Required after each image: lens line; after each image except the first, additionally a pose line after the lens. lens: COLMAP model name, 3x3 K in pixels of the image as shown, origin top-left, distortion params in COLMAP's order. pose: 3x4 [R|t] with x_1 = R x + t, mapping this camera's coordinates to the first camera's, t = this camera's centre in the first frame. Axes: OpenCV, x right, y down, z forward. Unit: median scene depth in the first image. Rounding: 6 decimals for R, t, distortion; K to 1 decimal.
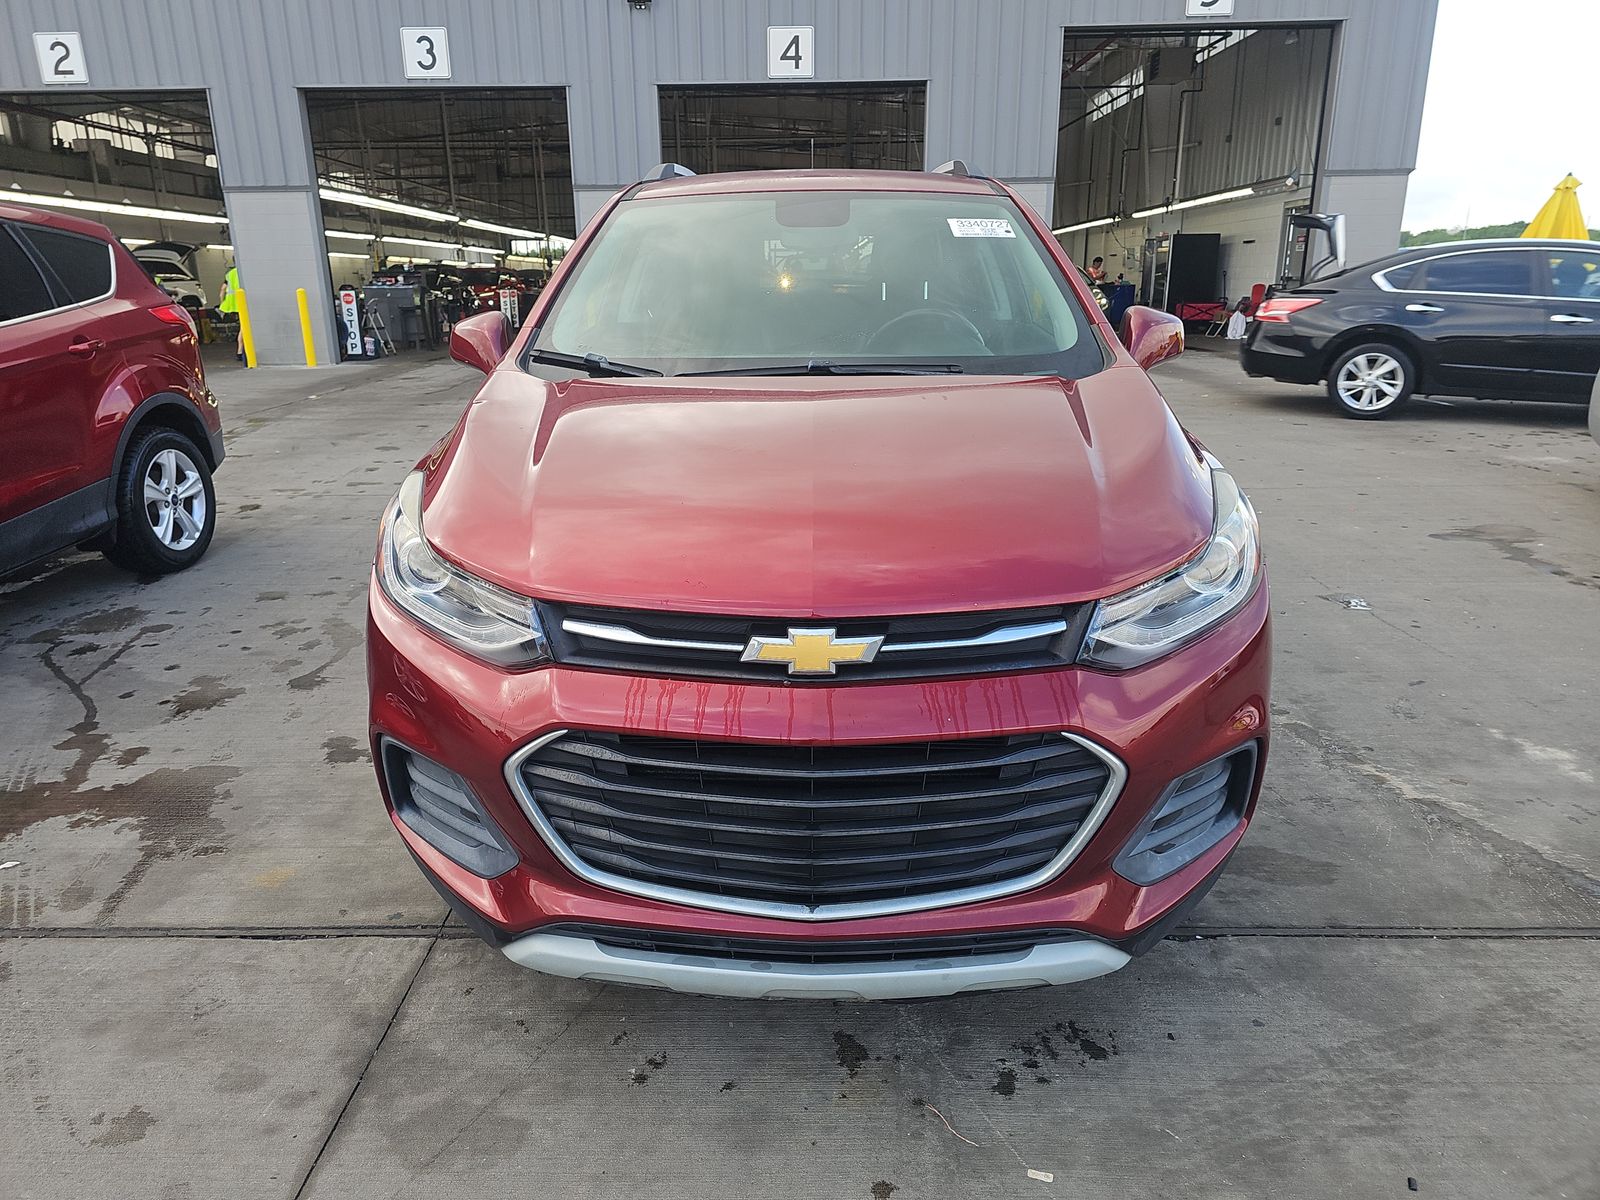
lens RADIAL K [[1038.3, 0, 799.8], [0, 1038.3, 599.8], [0, 0, 1]] dist [0.015266, 0.006374]
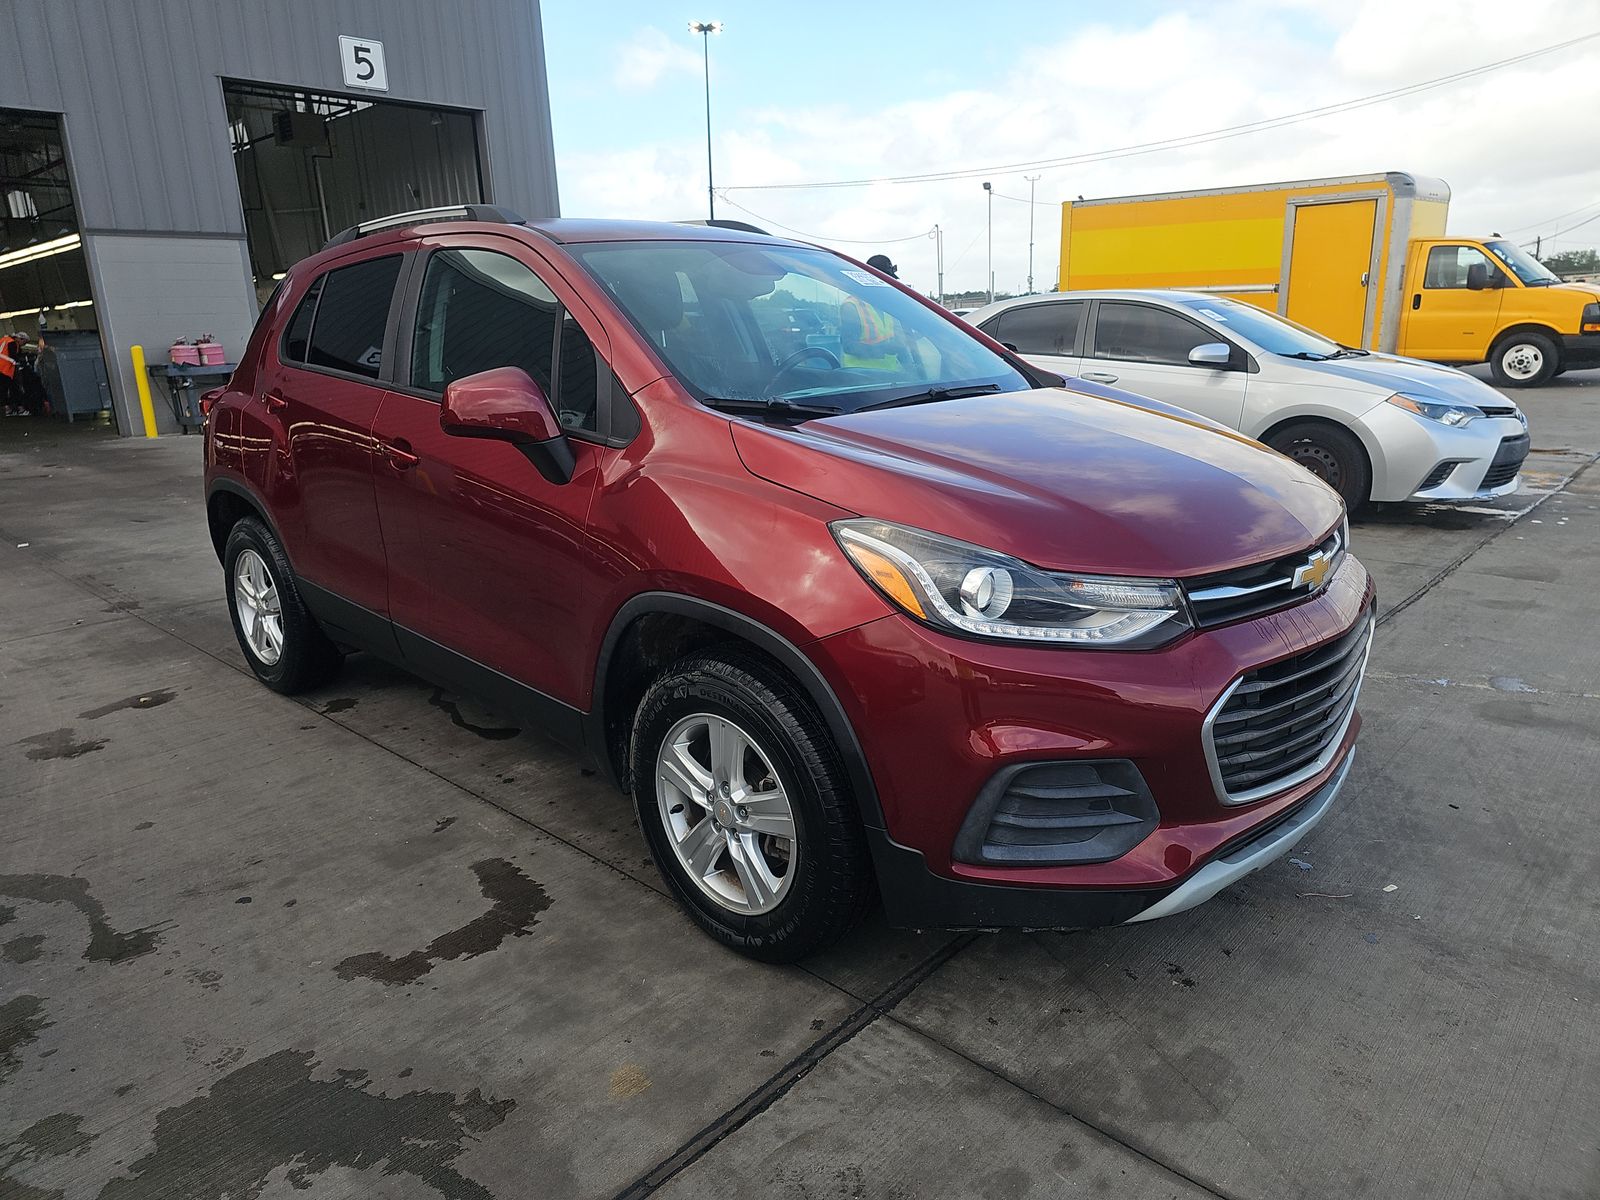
lens RADIAL K [[1038.3, 0, 792.9], [0, 1038.3, 589.5], [0, 0, 1]] dist [0.015266, 0.006374]
pose [[0.684468, -0.196994, 0.701924, -0.931620], [0.241549, 0.969698, 0.036603, -0.093284], [-0.687865, 0.144496, 0.711311, 0.318938]]
